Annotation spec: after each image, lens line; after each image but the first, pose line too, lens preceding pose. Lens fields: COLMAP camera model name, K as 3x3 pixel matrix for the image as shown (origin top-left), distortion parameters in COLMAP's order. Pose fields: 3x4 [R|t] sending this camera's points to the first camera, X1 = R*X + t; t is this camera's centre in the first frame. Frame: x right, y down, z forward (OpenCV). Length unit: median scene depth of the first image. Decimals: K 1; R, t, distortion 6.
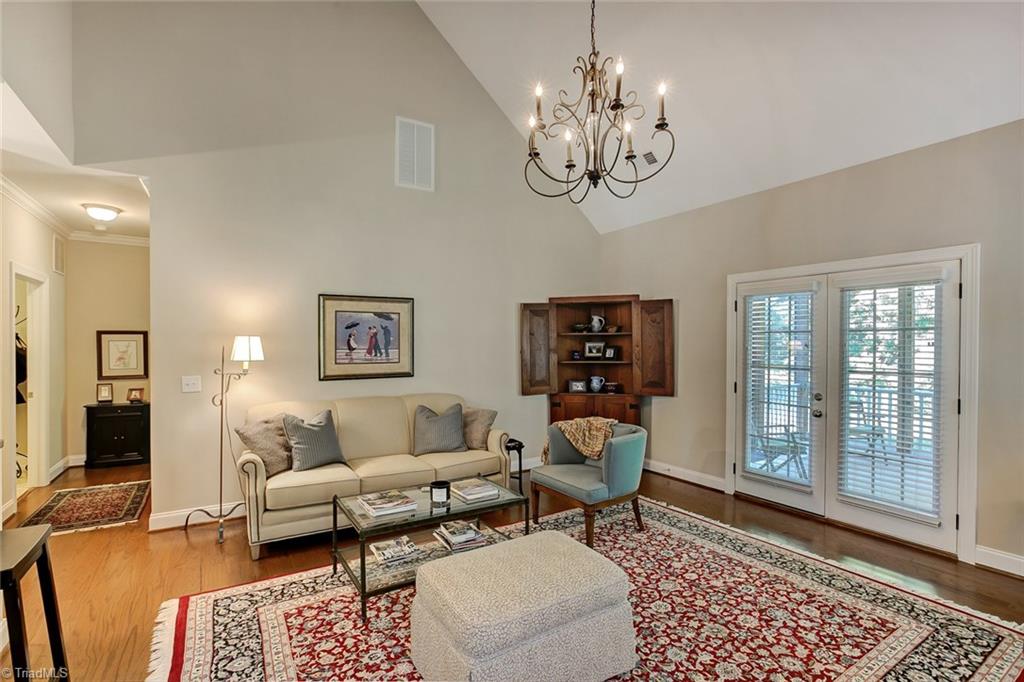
lens RADIAL K [[486.4, 0, 516.5], [0, 486.4, 344.0], [0, 0, 1]] dist [0.034038, 0.000363]
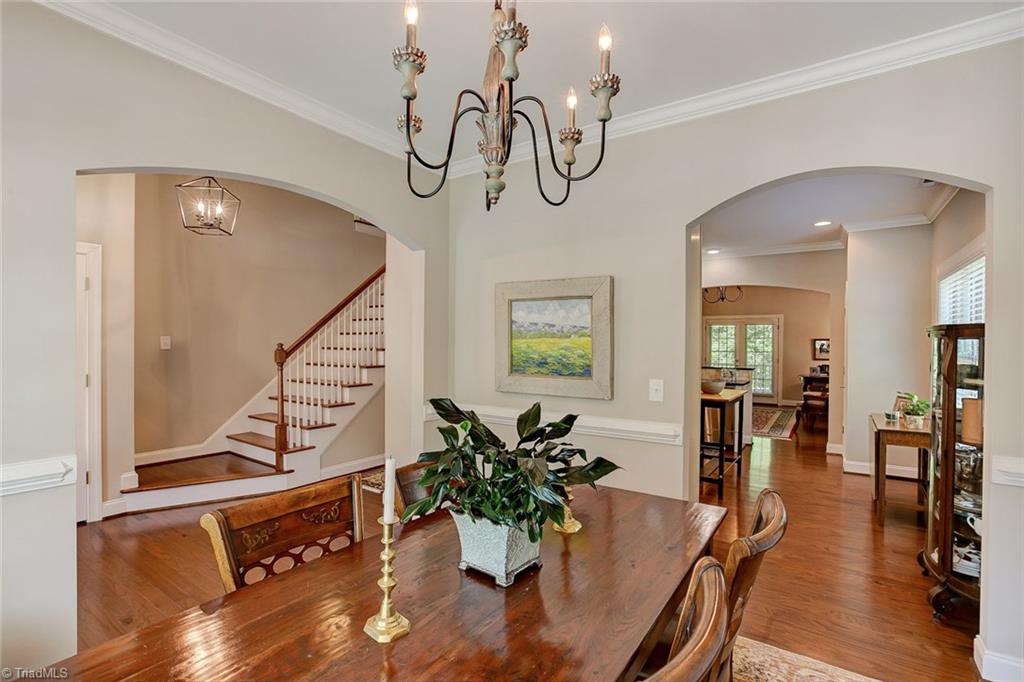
lens RADIAL K [[476.7, 0, 514.5], [0, 476.7, 346.1], [0, 0, 1]] dist [-0.001574, 0.000036]
pose [[0.924755, 0.008393, 0.380470, -1.703936], [-0.010212, 0.999944, 0.002762, 0.026116], [-0.380425, -0.006440, 0.924789, -1.114445]]
